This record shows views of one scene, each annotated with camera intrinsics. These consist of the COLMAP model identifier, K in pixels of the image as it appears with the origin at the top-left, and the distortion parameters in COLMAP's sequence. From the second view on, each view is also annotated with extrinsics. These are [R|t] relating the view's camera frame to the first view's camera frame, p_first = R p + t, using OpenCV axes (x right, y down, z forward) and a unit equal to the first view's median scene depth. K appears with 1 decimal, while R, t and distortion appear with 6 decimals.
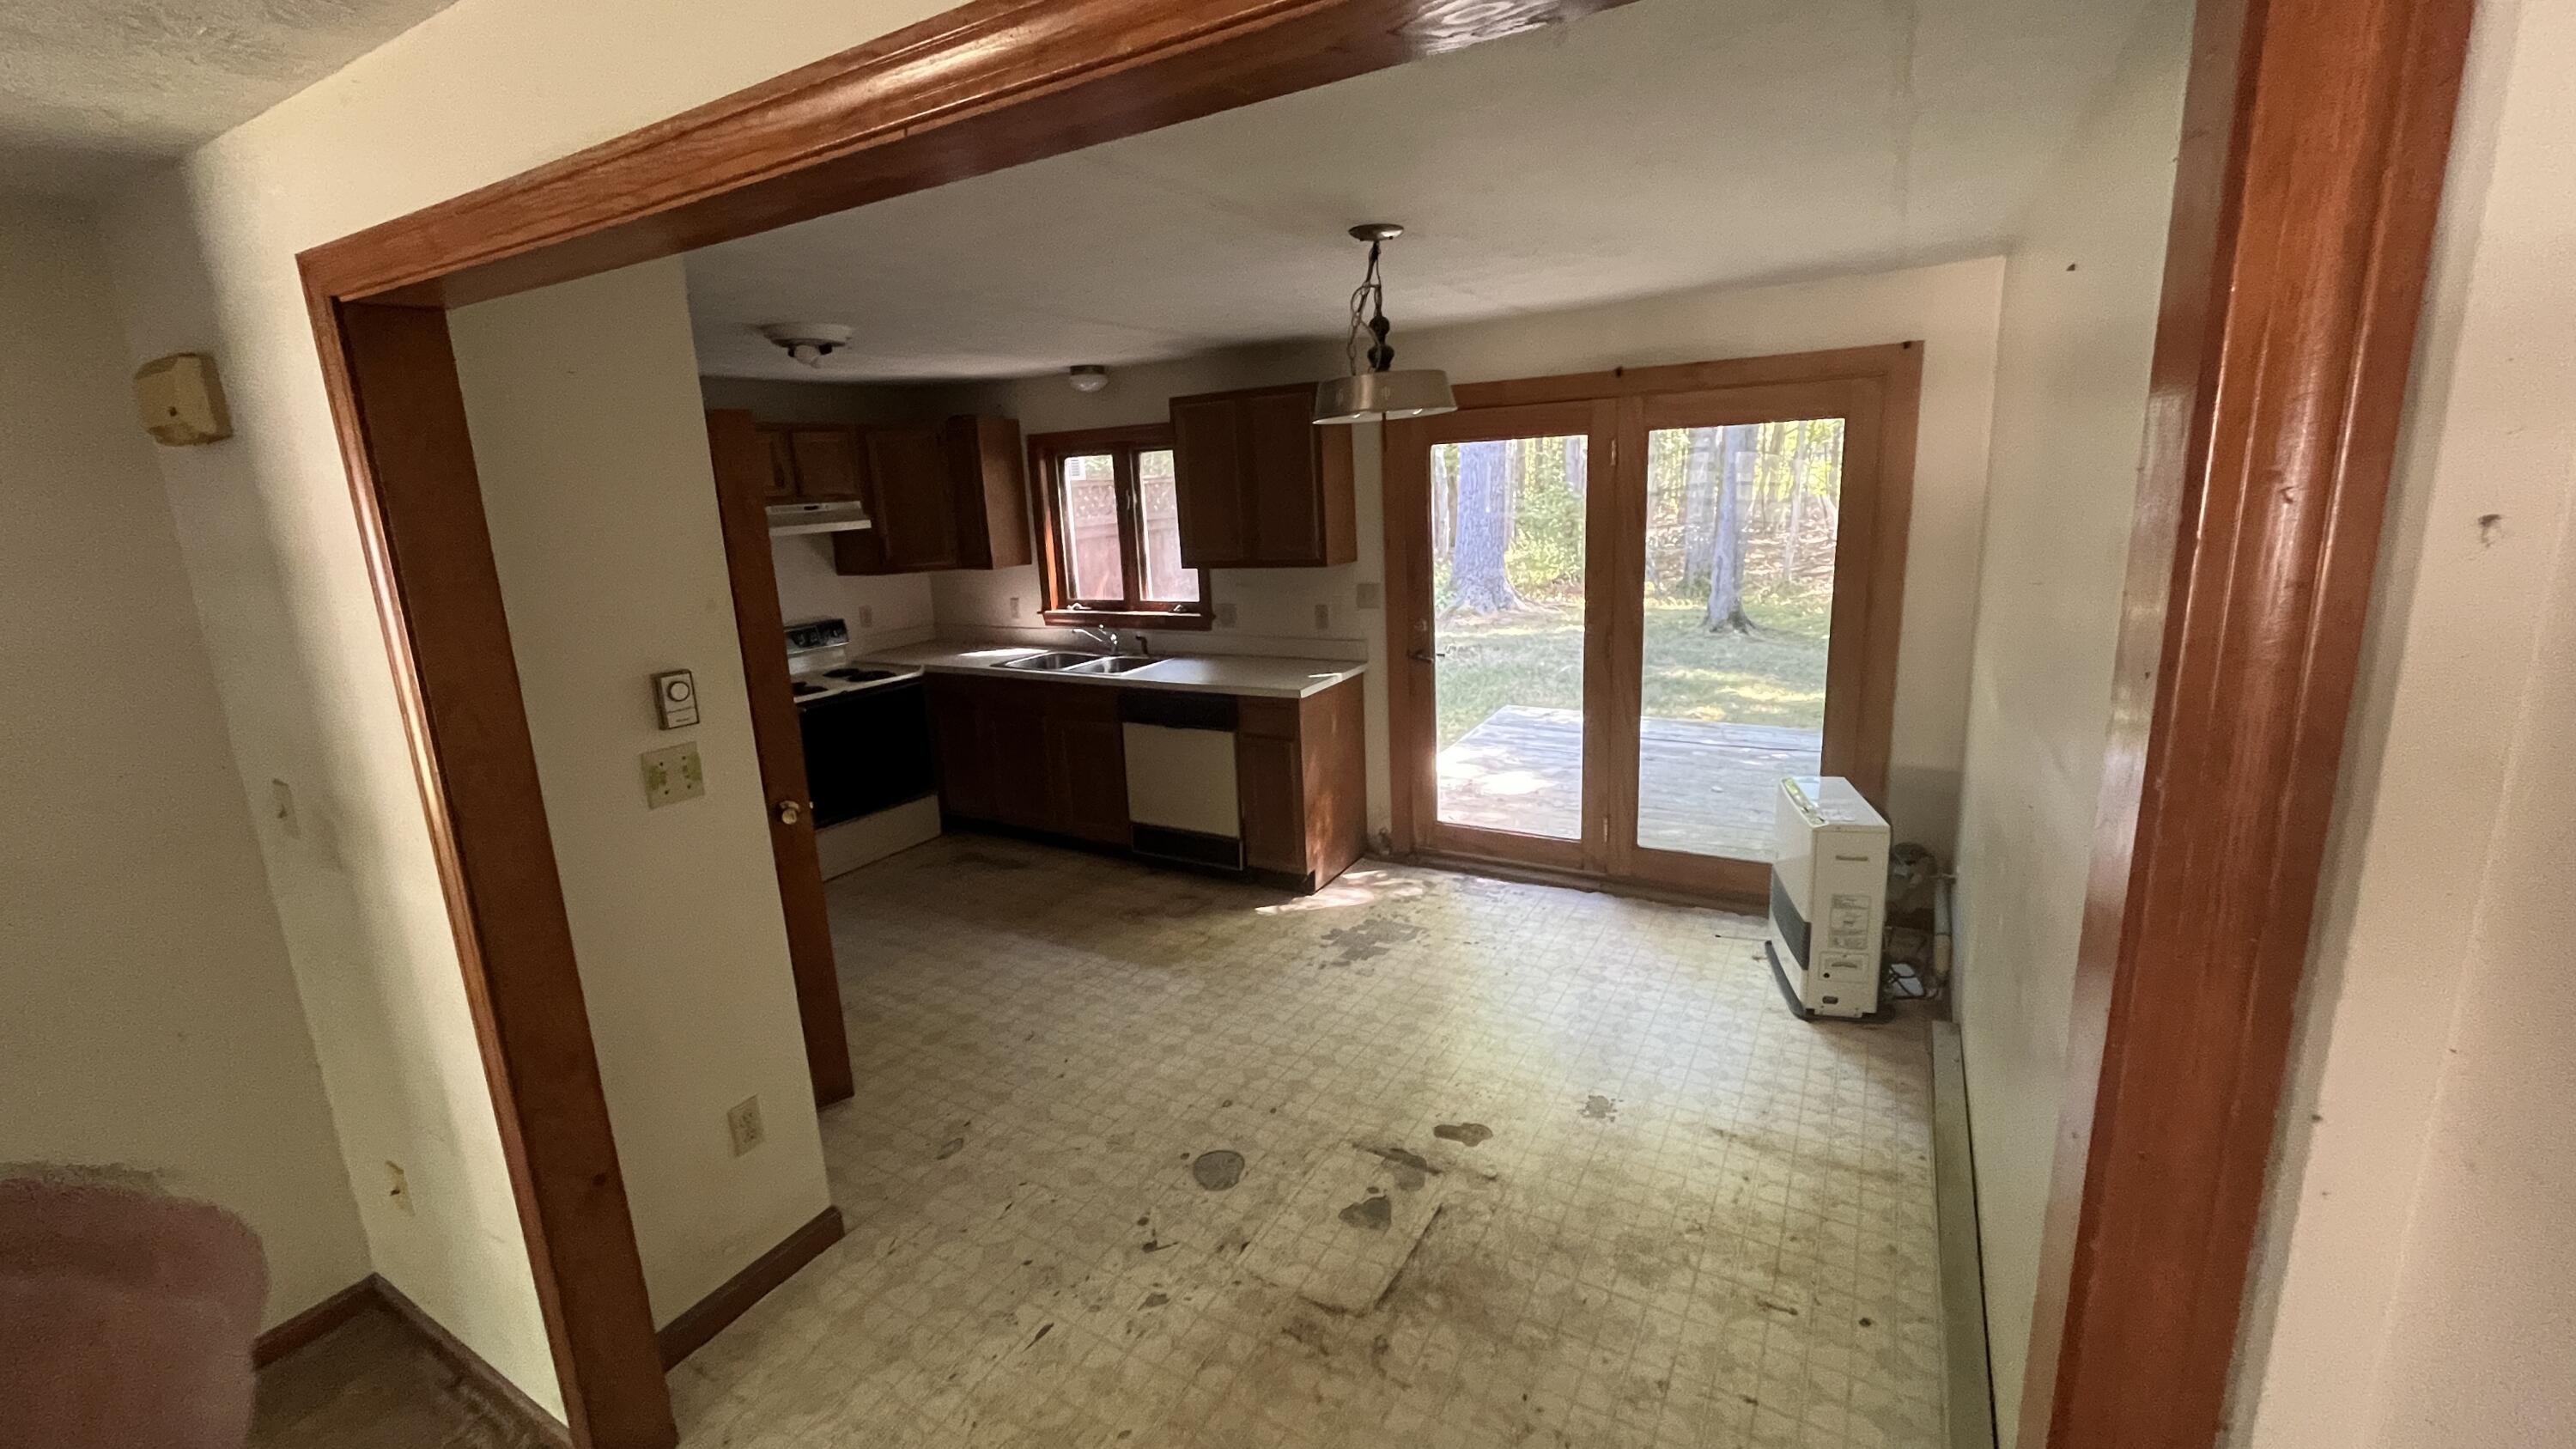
lens RADIAL K [[1033.6, 0, 1288.0], [0, 1033.6, 724.5], [0, 0, 1]] dist [-0.001684, -0.000126]
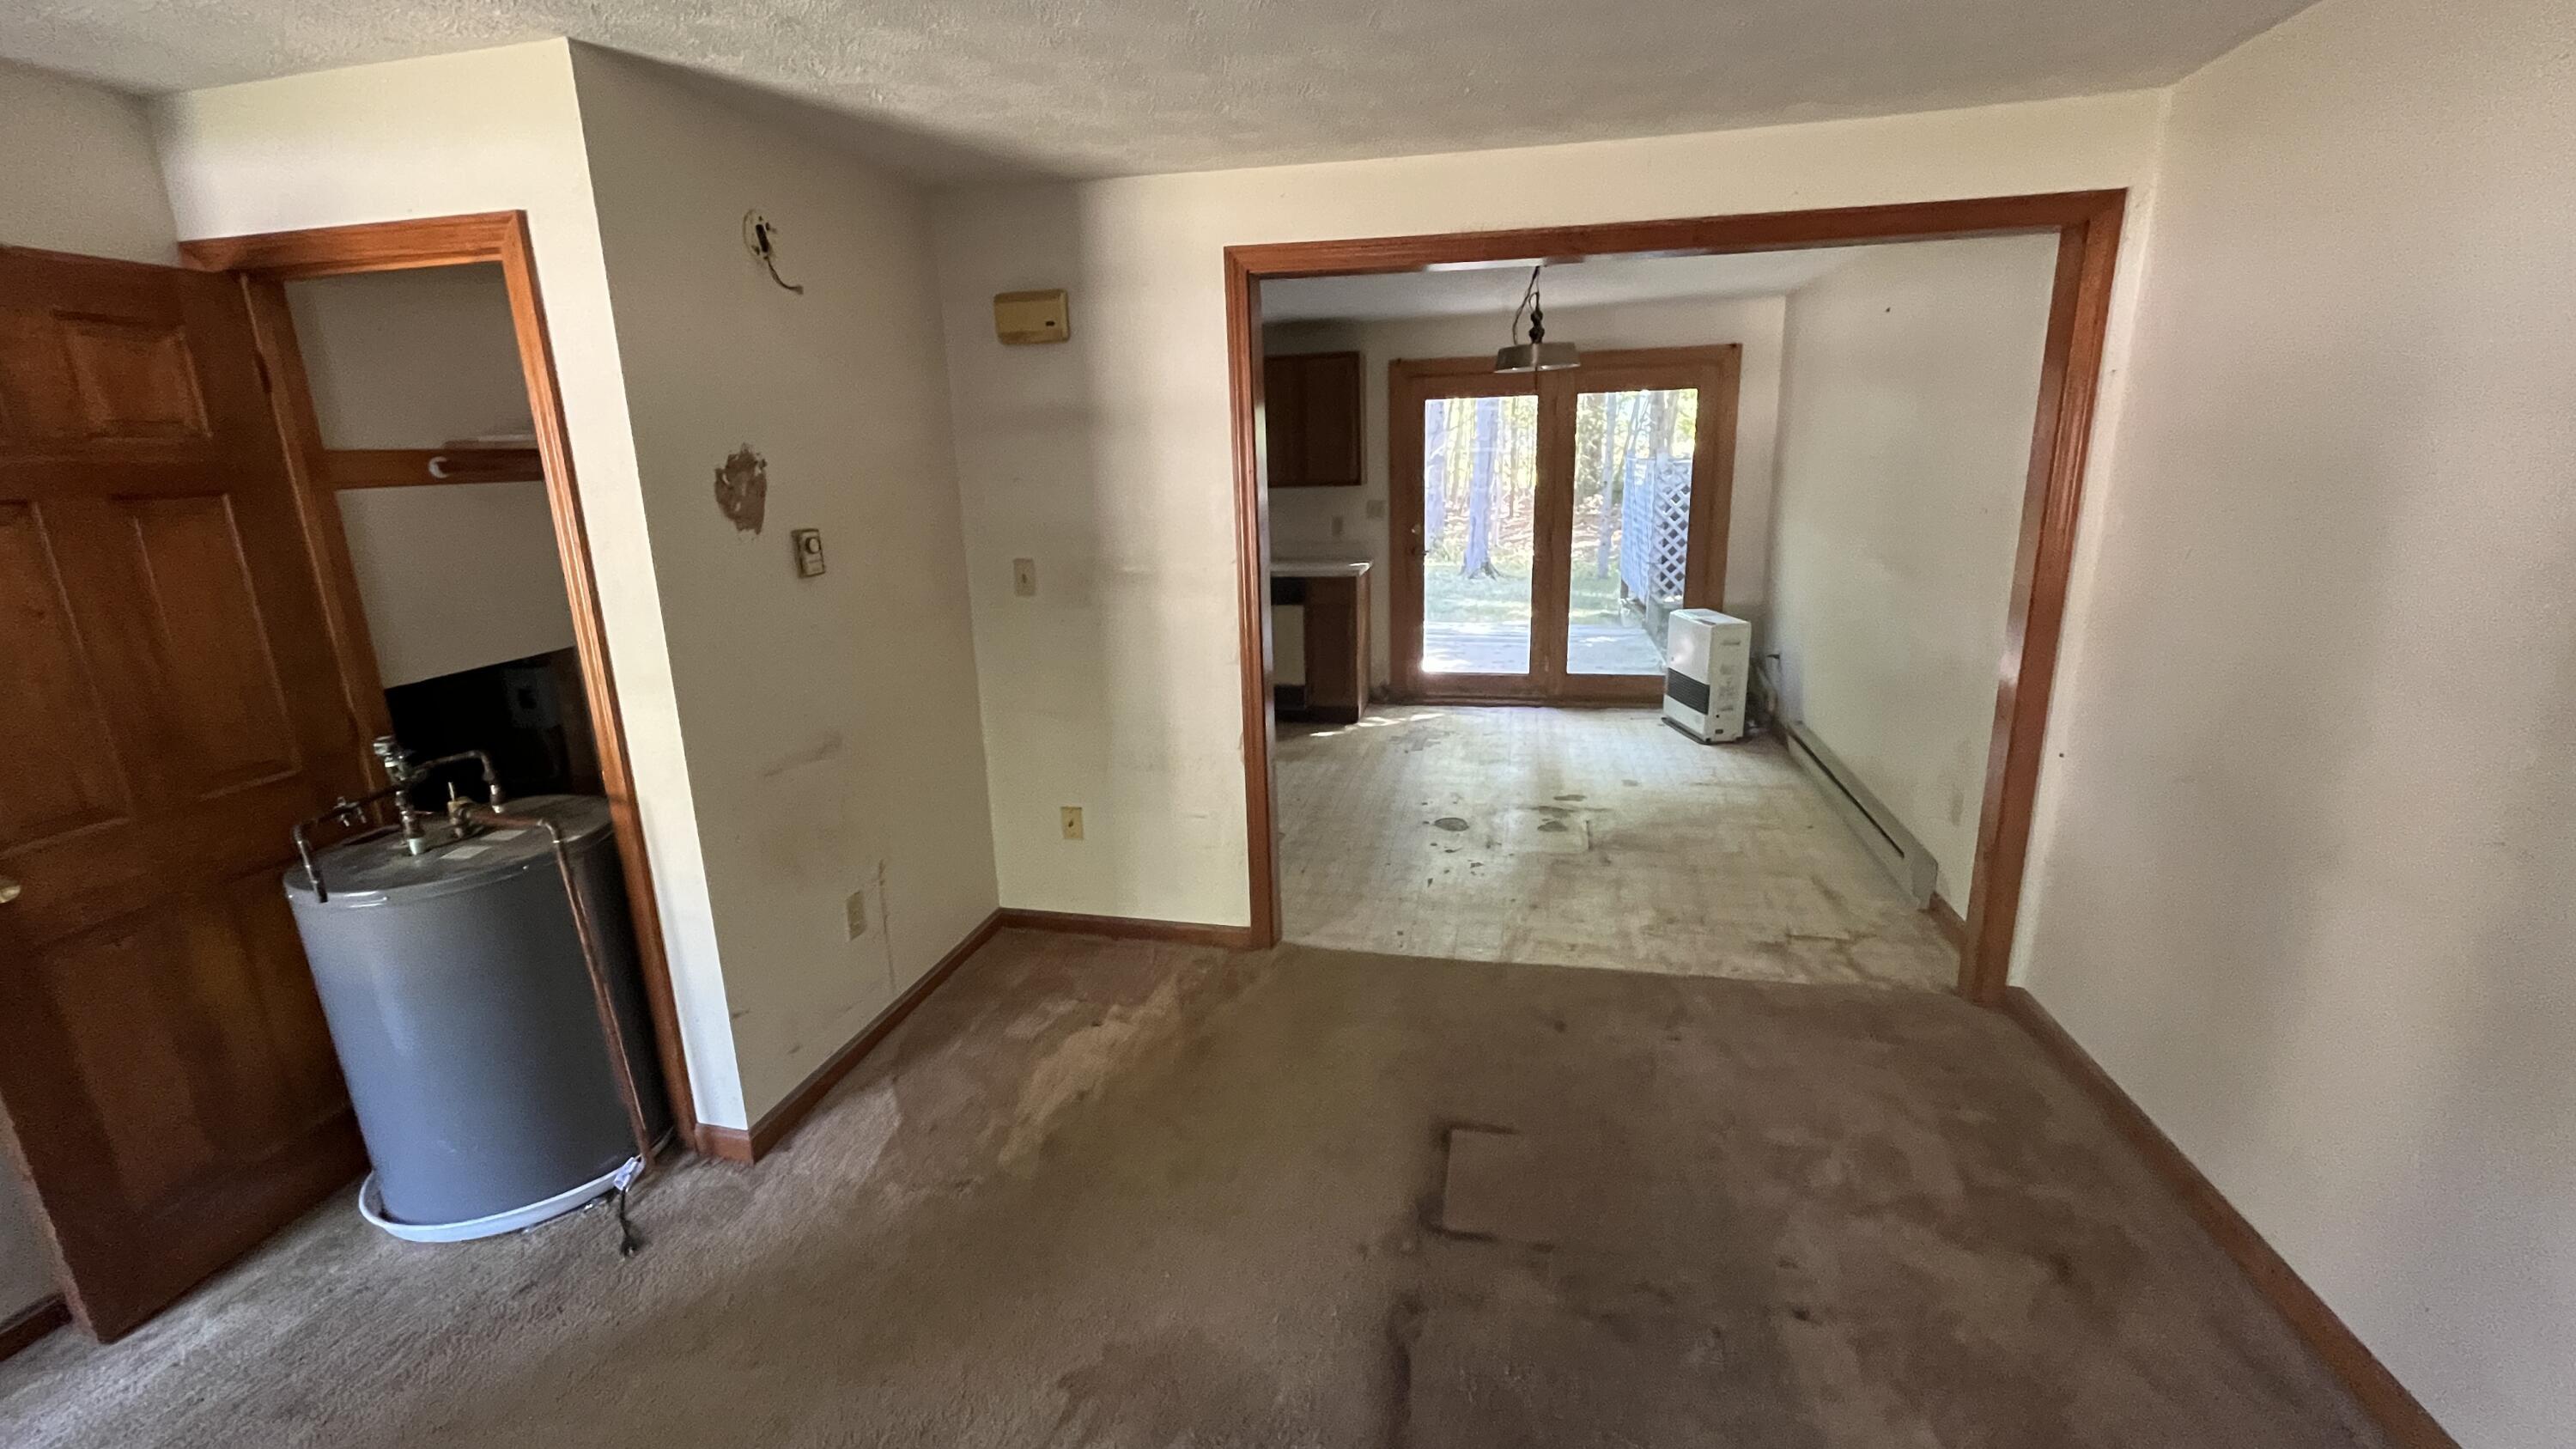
lens RADIAL K [[1033.6, 0, 1288.0], [0, 1033.6, 724.5], [0, 0, 1]] dist [-0.001684, -0.000126]
pose [[0.952870, -0.058006, 0.297782, -0.533519], [0.054912, 0.998315, 0.018751, 0.150704], [-0.298368, -0.001515, 0.954450, -0.332335]]
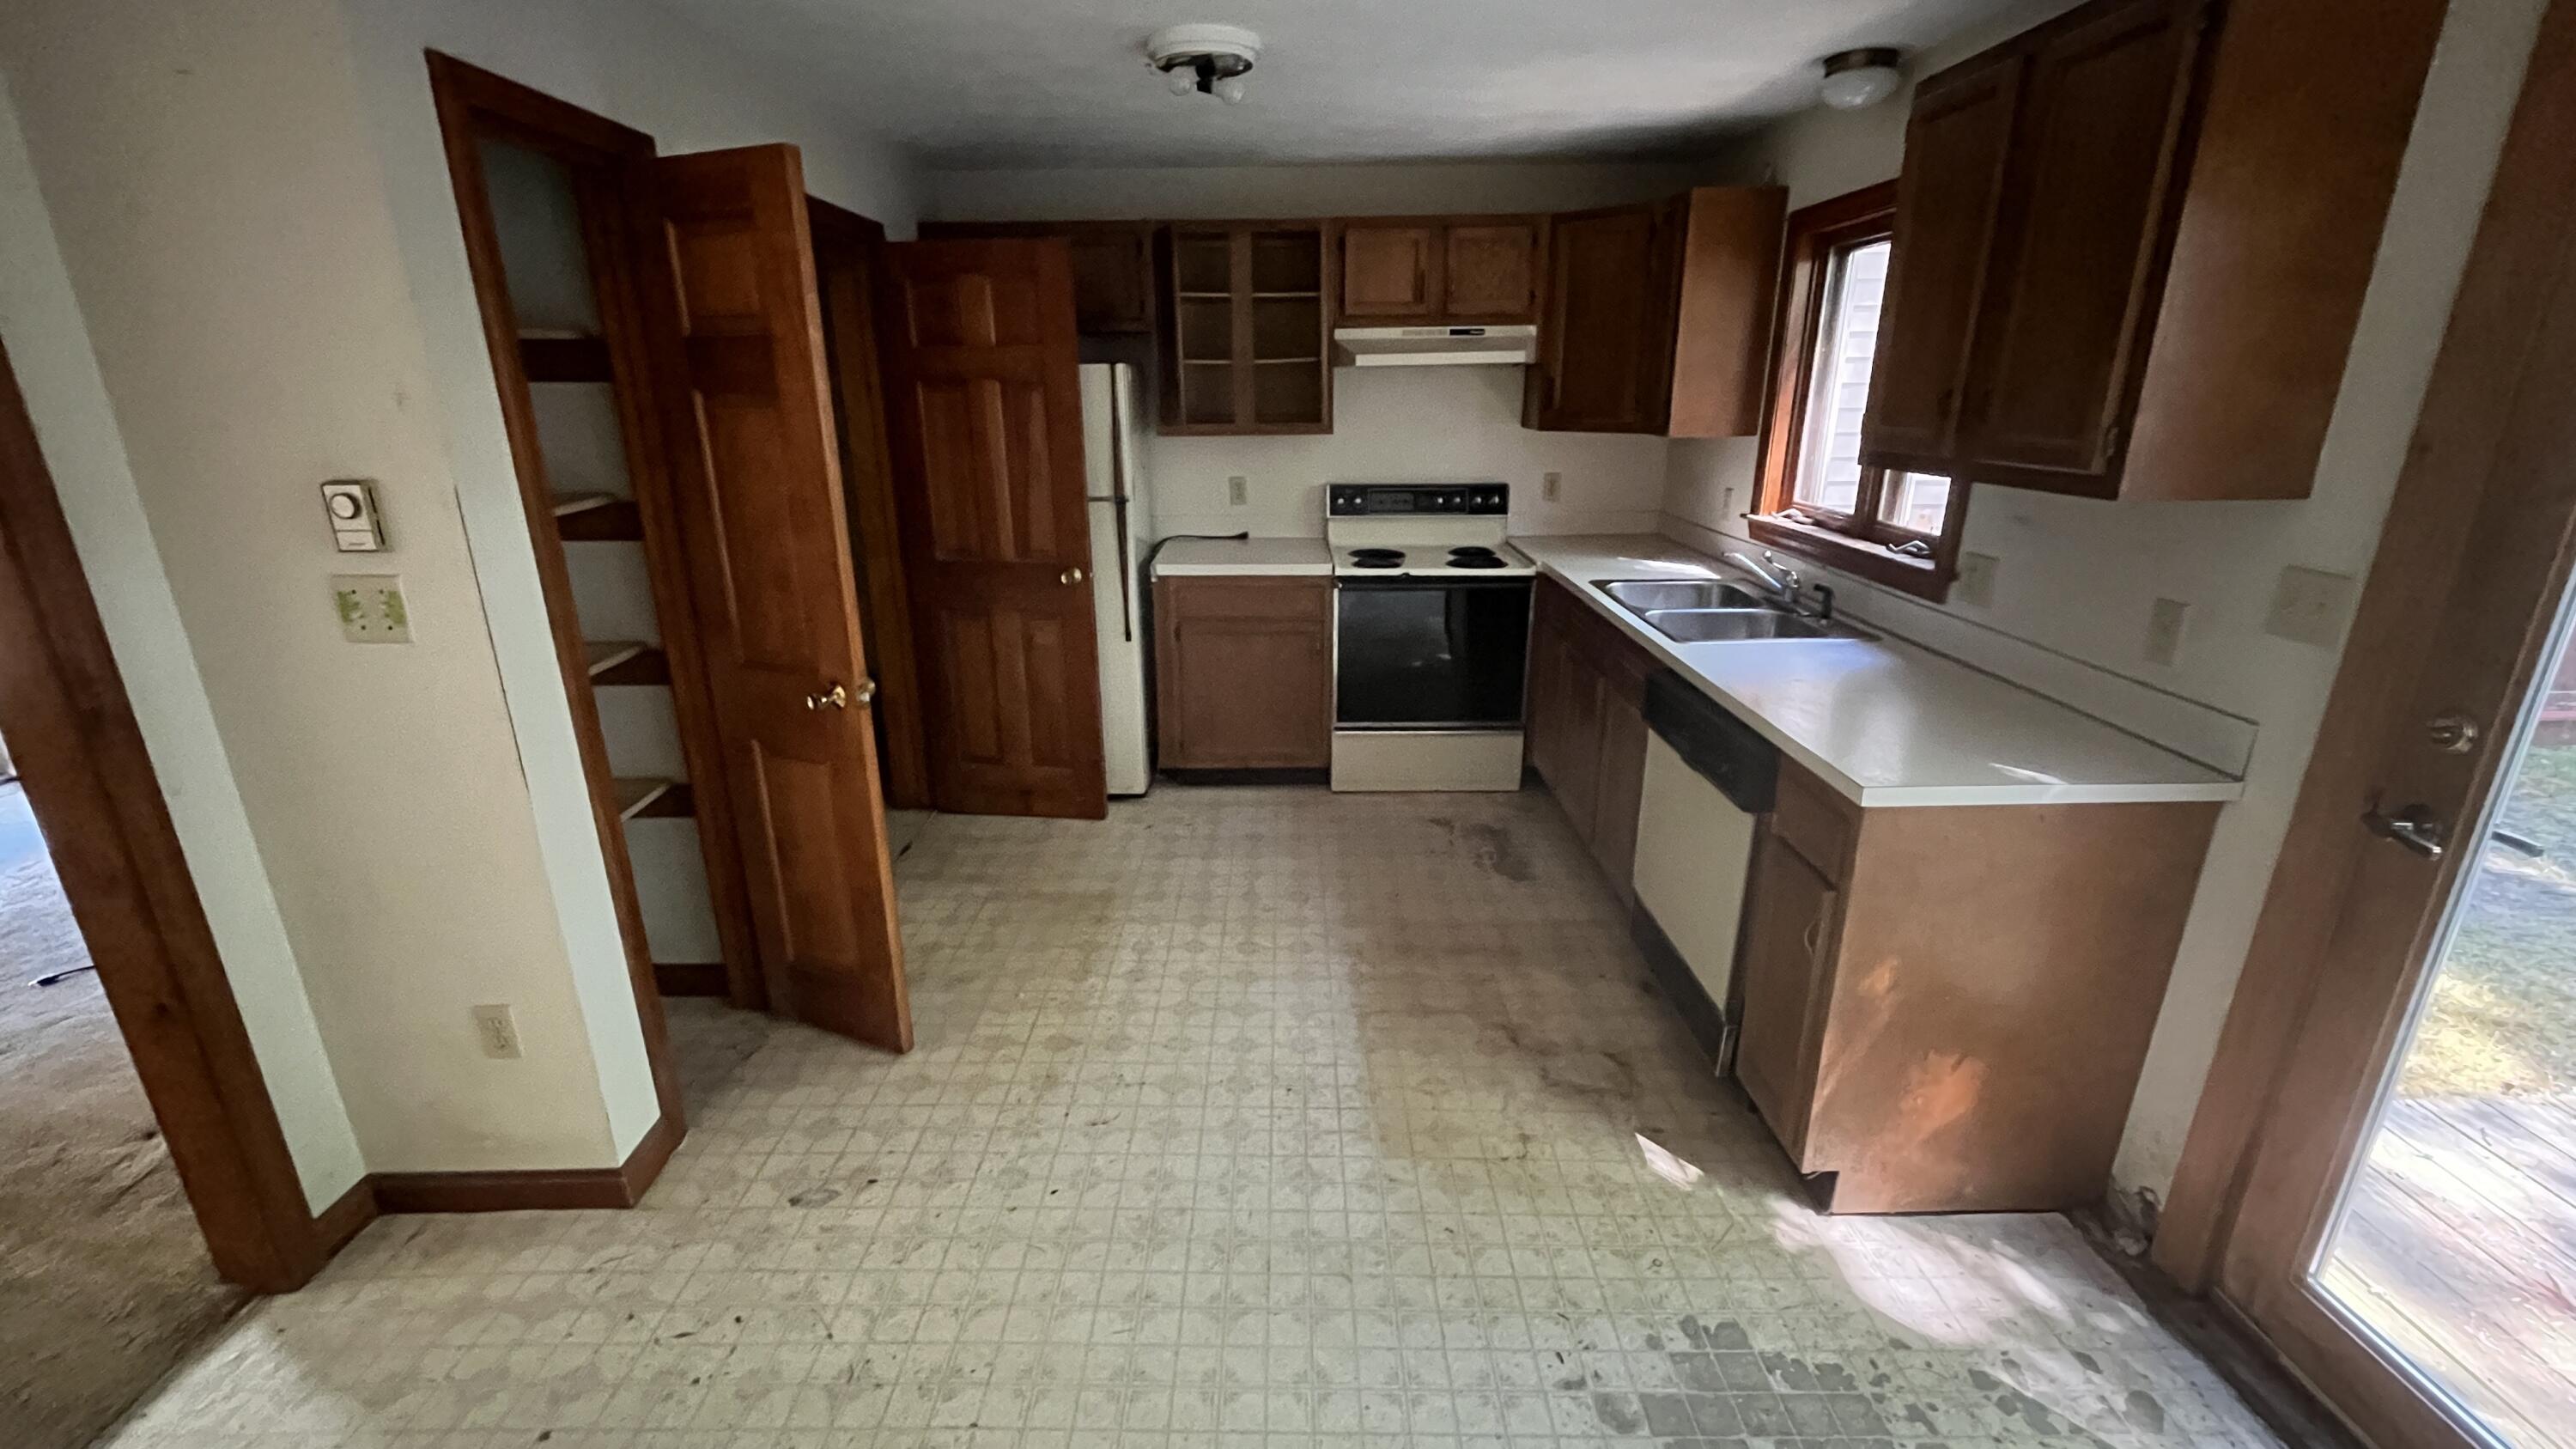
lens RADIAL K [[1033.6, 0, 1288.0], [0, 1033.6, 724.5], [0, 0, 1]] dist [-0.001684, -0.000126]
pose [[0.495964, 0.314915, -0.809227, 0.230270], [-0.212630, 0.947593, 0.238443, -0.109386], [0.841908, 0.053807, 0.536932, 0.607973]]
